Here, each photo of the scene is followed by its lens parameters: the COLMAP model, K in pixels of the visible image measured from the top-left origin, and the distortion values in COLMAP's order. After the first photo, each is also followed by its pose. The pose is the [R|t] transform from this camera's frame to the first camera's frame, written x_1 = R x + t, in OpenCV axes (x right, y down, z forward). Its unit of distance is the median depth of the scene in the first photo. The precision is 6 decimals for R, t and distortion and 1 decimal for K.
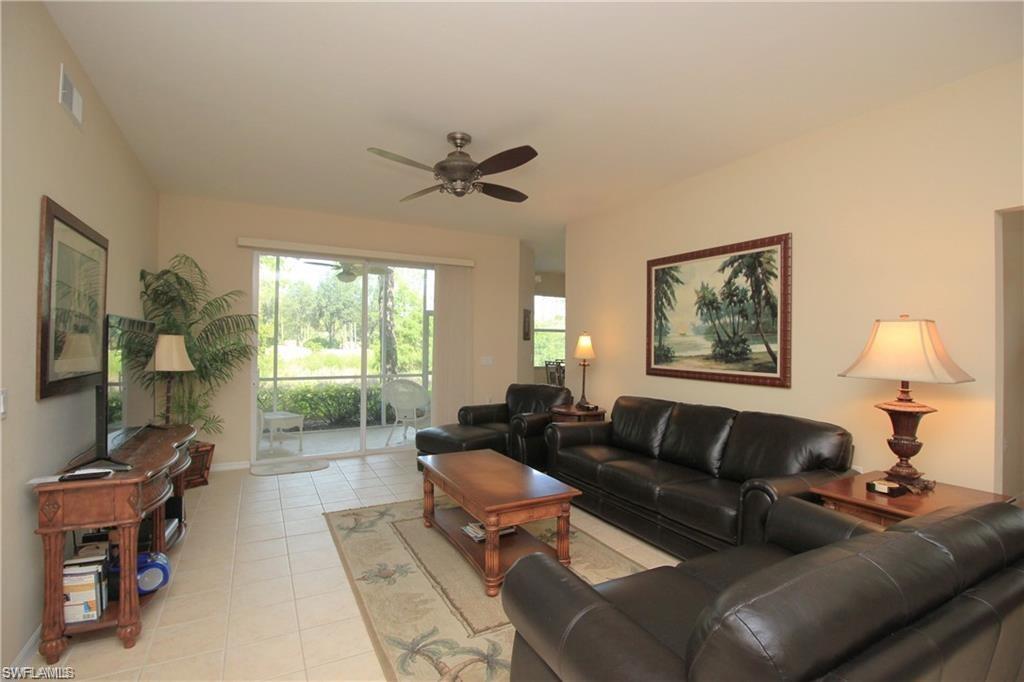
lens RADIAL K [[474.9, 0, 515.7], [0, 474.9, 337.8], [0, 0, 1]] dist [-0.021018, -0.001994]
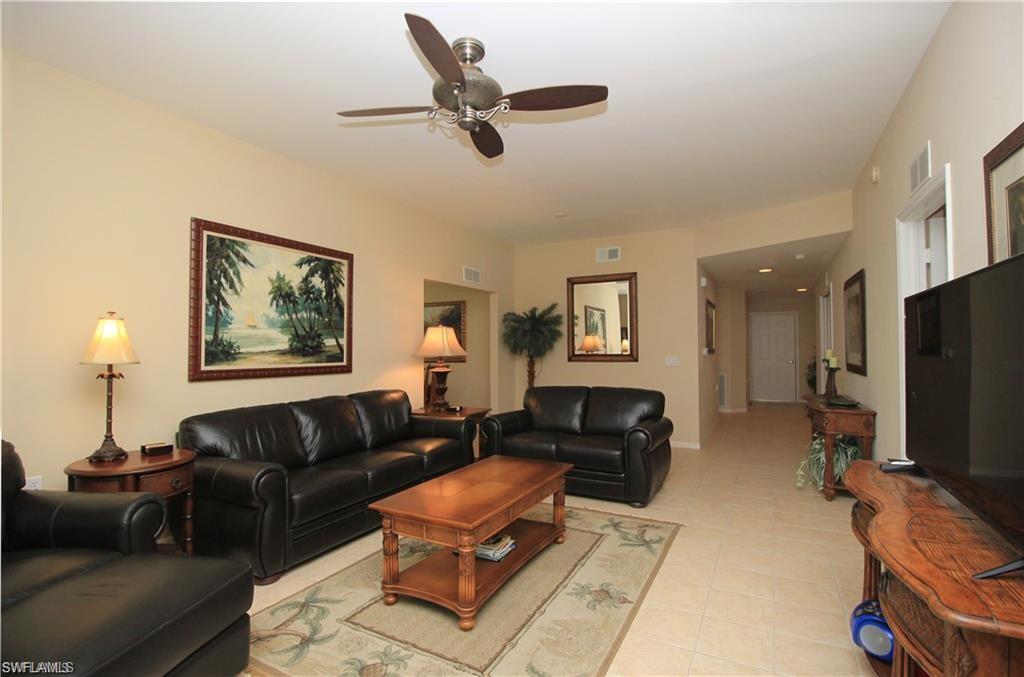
lens RADIAL K [[479.2, 0, 514.5], [0, 479.2, 339.8], [0, 0, 1]] dist [-0.003848, -0.000192]
pose [[-0.551192, 0.009134, 0.834329, -0.684641], [-0.007442, 0.999846, -0.015863, 0.029861], [-0.834346, -0.014953, -0.551039, 1.195513]]
